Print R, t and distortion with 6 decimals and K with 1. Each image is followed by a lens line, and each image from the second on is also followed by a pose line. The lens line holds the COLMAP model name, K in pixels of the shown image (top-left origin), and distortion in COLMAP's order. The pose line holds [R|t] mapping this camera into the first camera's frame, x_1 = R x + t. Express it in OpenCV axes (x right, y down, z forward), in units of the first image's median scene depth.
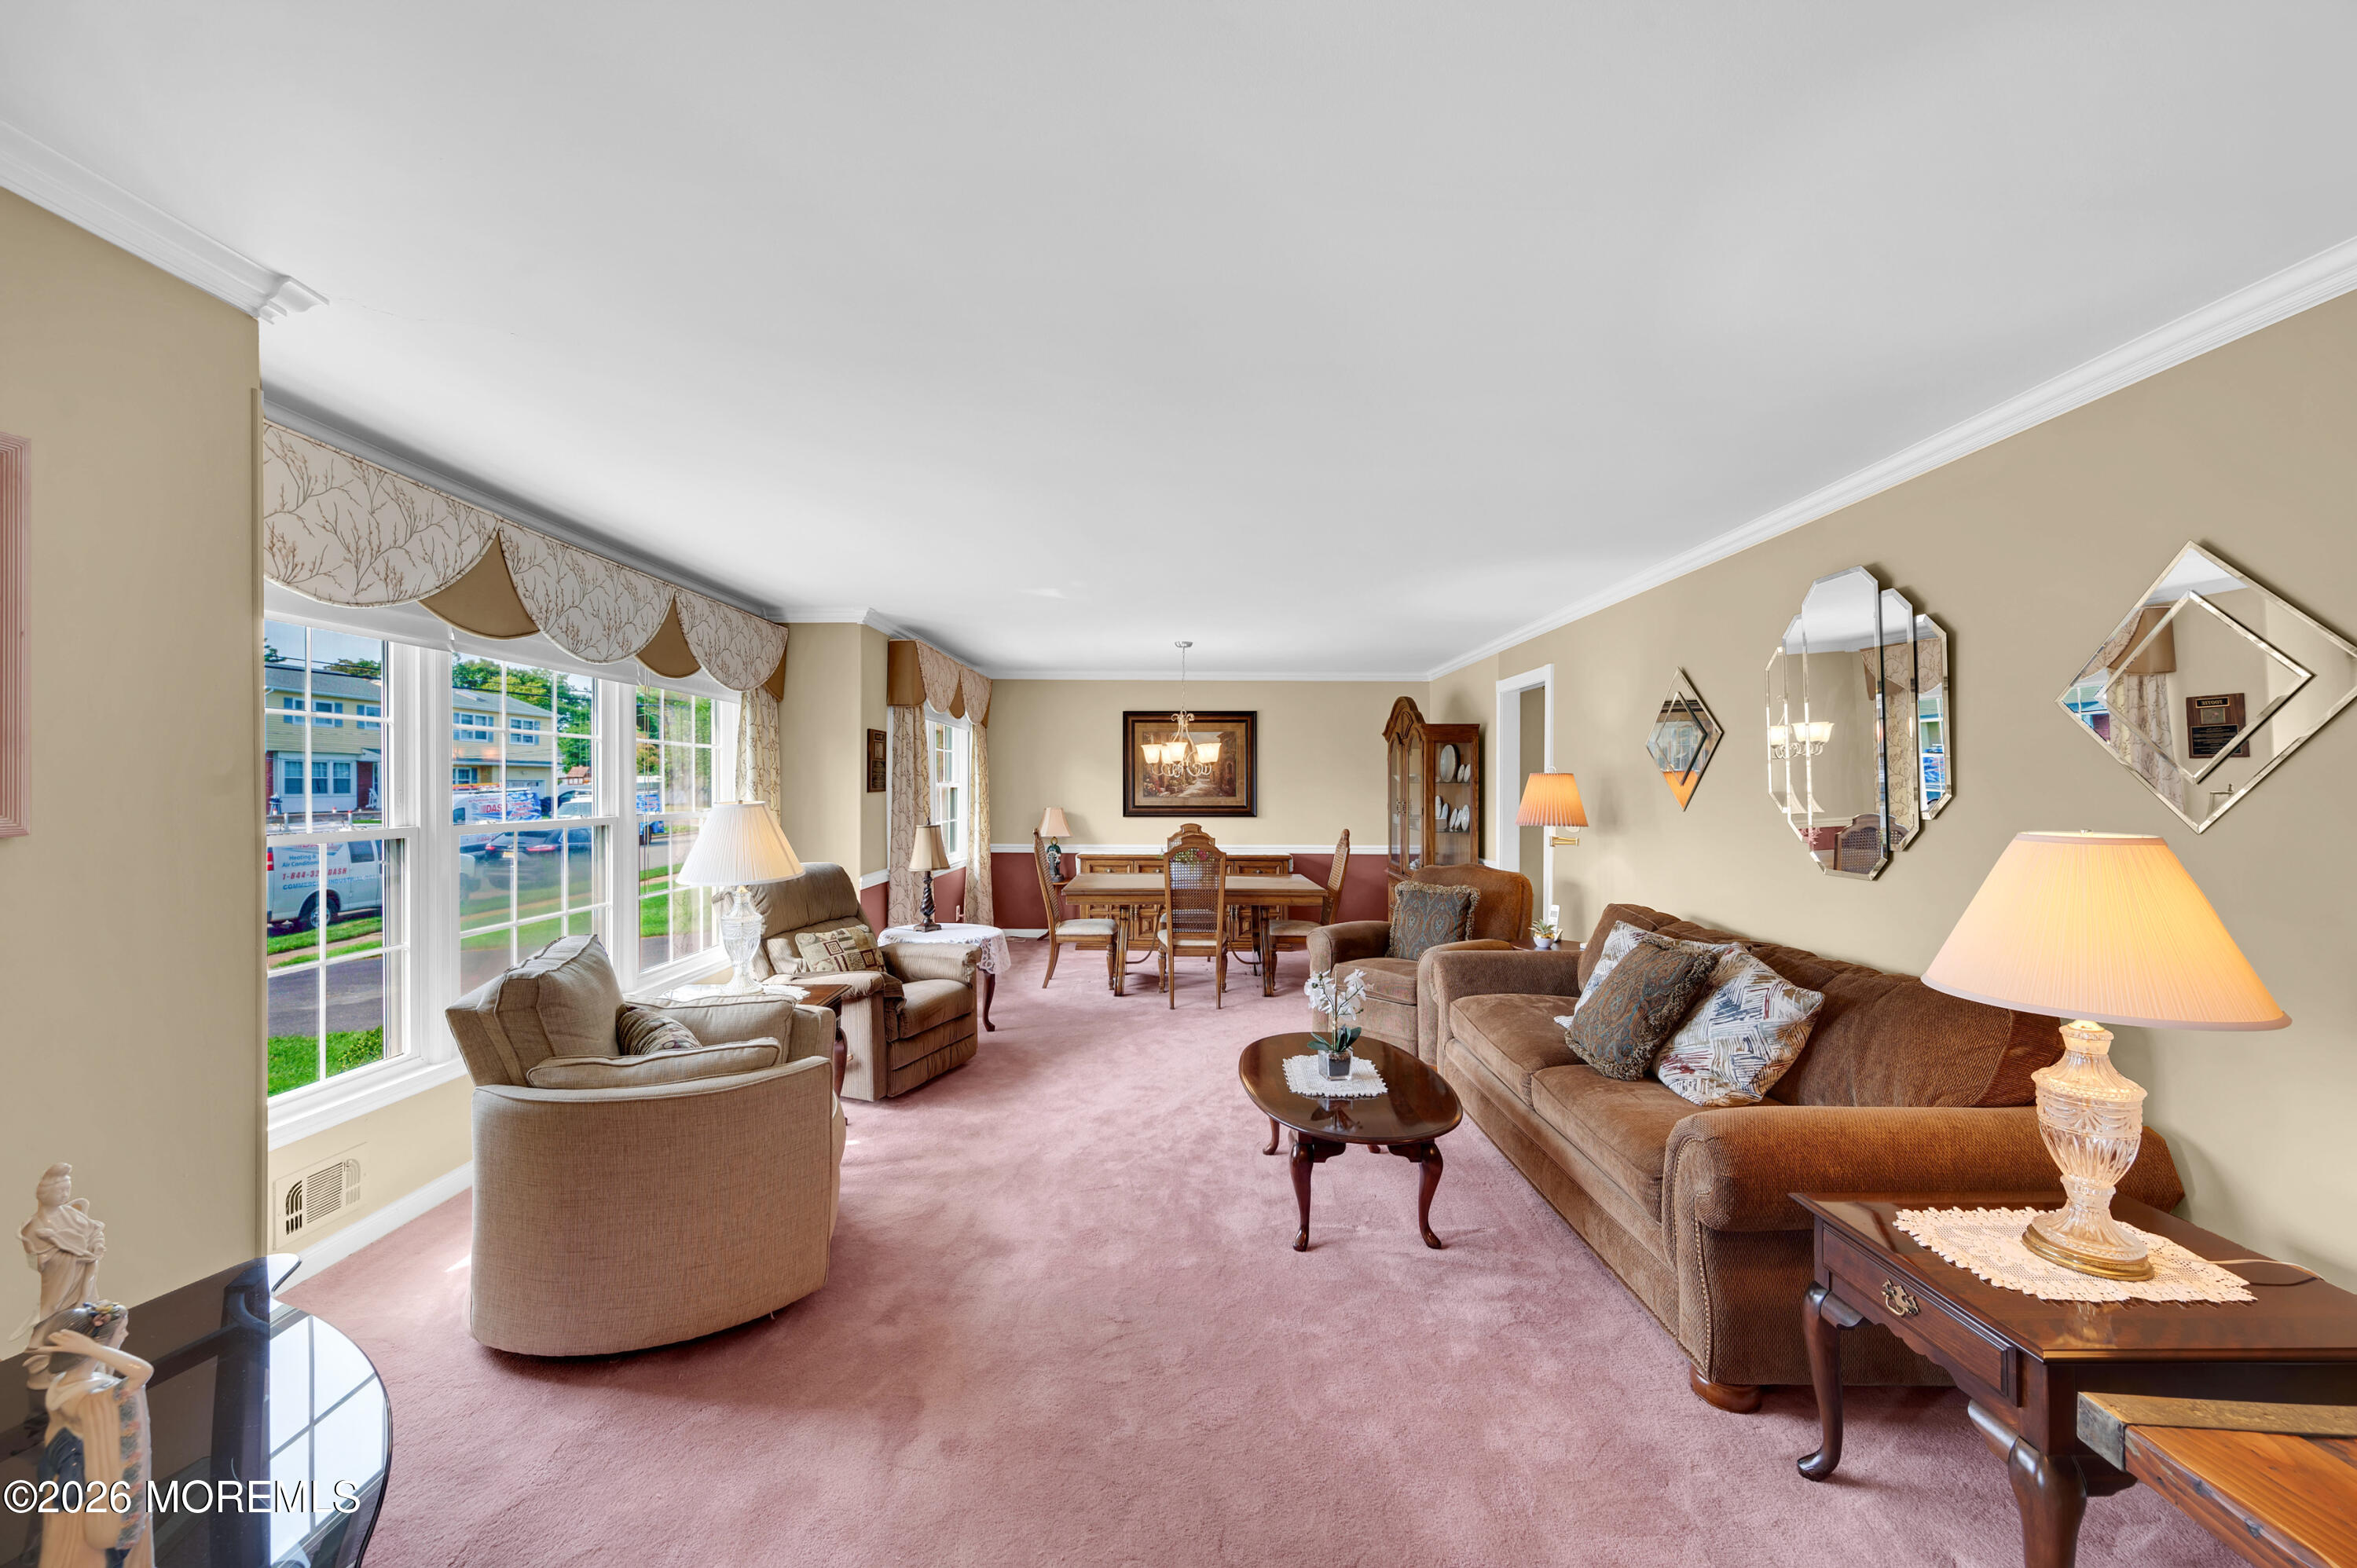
lens RADIAL K [[934.3, 0, 1191.0], [0, 934.3, 785.5], [0, 0, 1]] dist [-0.000415, -0.000117]
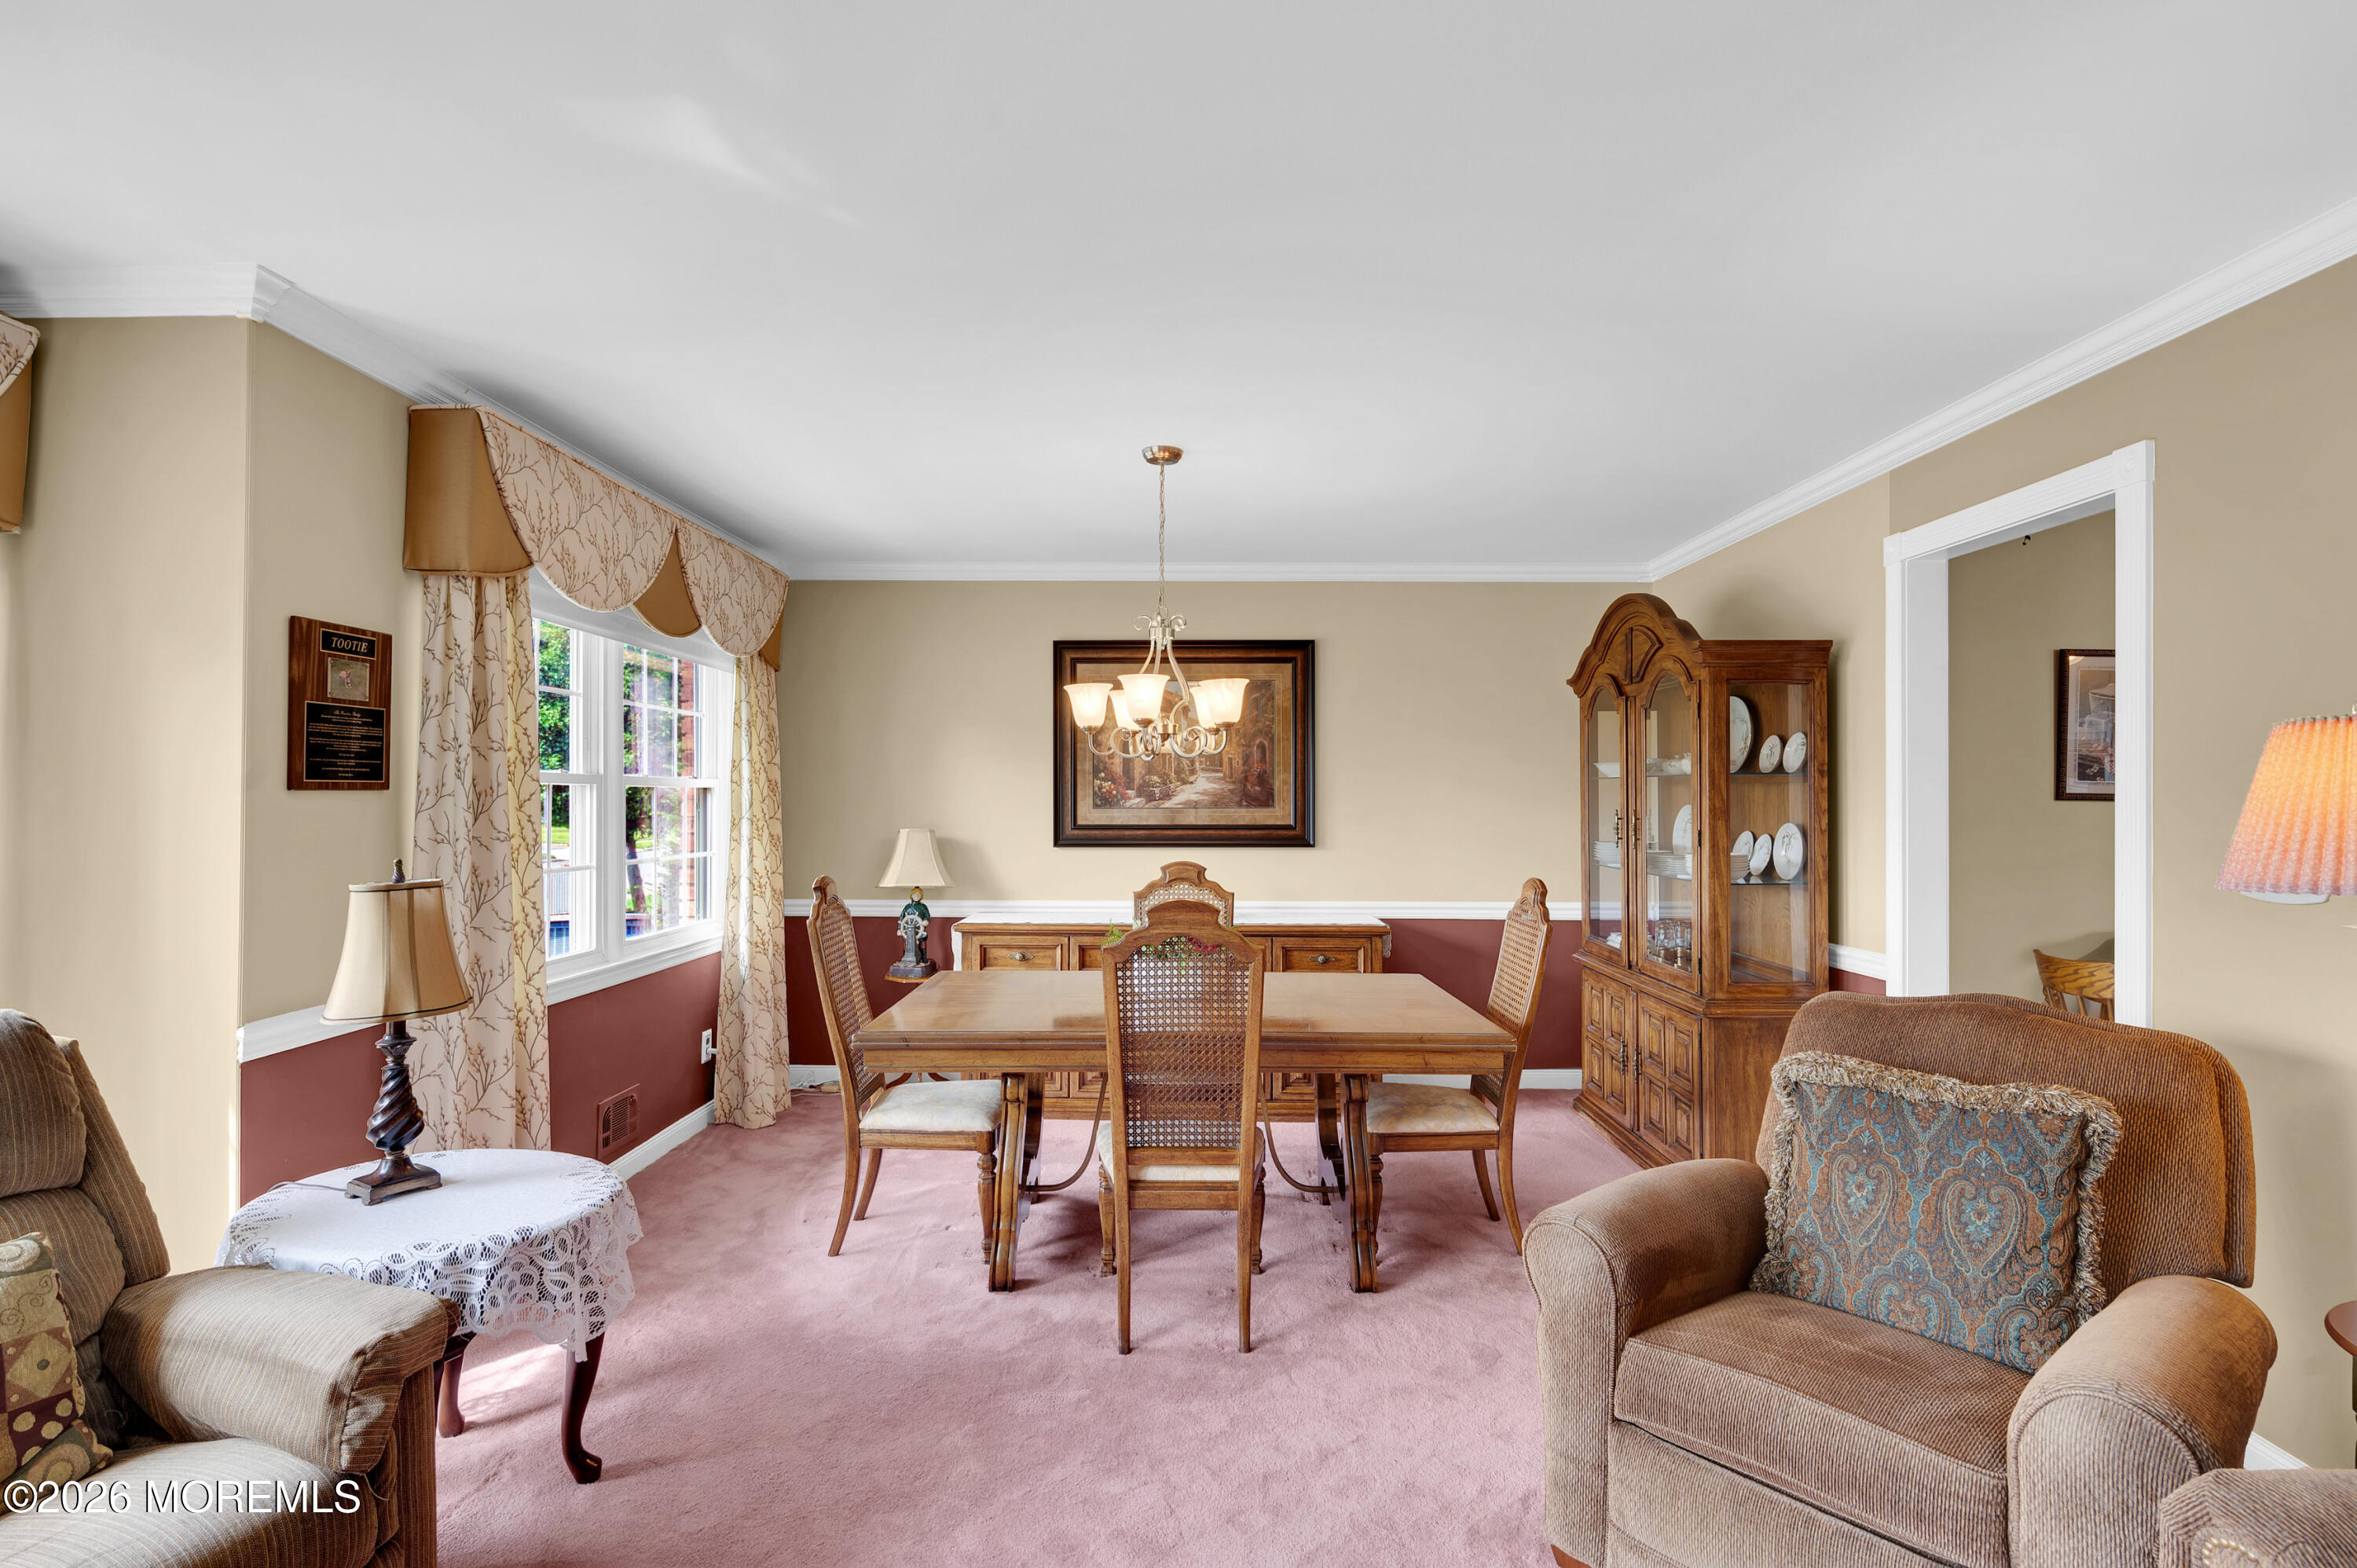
lens RADIAL K [[1175.5, 0, 1182.4], [0, 1175.5, 787.5], [0, 0, 1]] dist [0.000892, -0.000254]
pose [[0.999879, -0.000765, -0.015566, 0.012674], [0.000617, 0.999954, -0.009565, 0.011801], [0.015573, 0.009554, 0.999833, 0.577428]]
